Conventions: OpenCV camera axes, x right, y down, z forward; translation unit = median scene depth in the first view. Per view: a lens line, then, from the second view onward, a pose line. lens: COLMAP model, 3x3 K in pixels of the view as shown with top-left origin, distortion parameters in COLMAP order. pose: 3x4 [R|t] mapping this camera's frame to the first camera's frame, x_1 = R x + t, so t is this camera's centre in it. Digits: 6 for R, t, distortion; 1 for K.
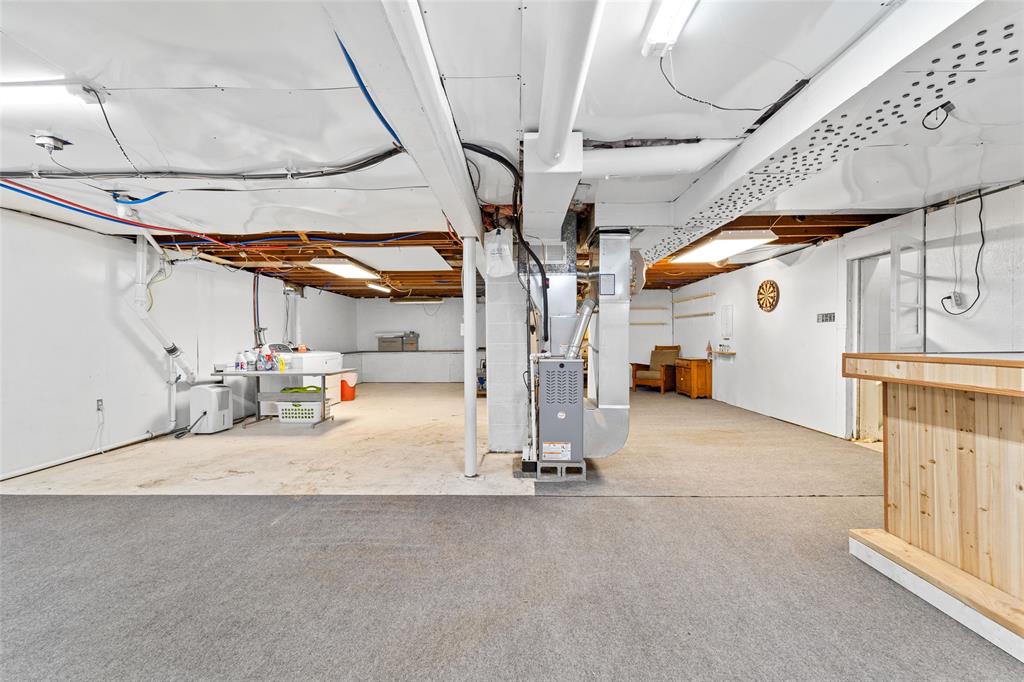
lens RADIAL K [[416.9, 0, 516.9], [0, 416.9, 340.1], [0, 0, 1]] dist [0.003746, -0.001533]
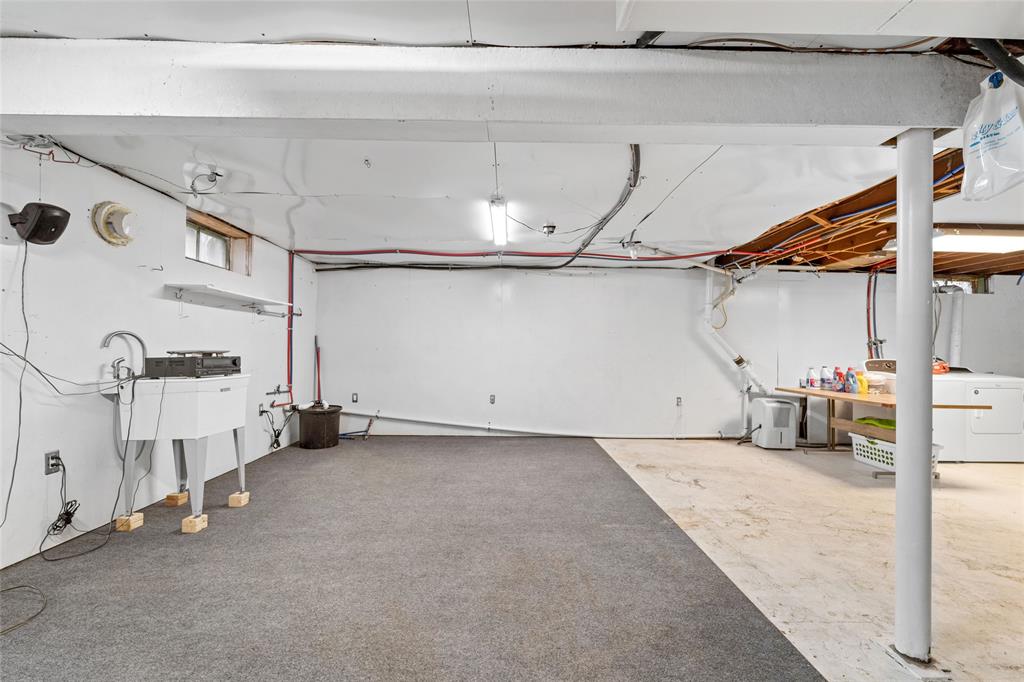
lens RADIAL K [[416.9, 0, 511.2], [0, 416.9, 343.9], [0, 0, 1]] dist [0.003746, -0.001533]
pose [[0.005514, -0.009959, -0.999935, 0.281680], [-0.017726, 0.999792, -0.010055, -0.000841], [0.999828, 0.017780, 0.005336, 0.453744]]
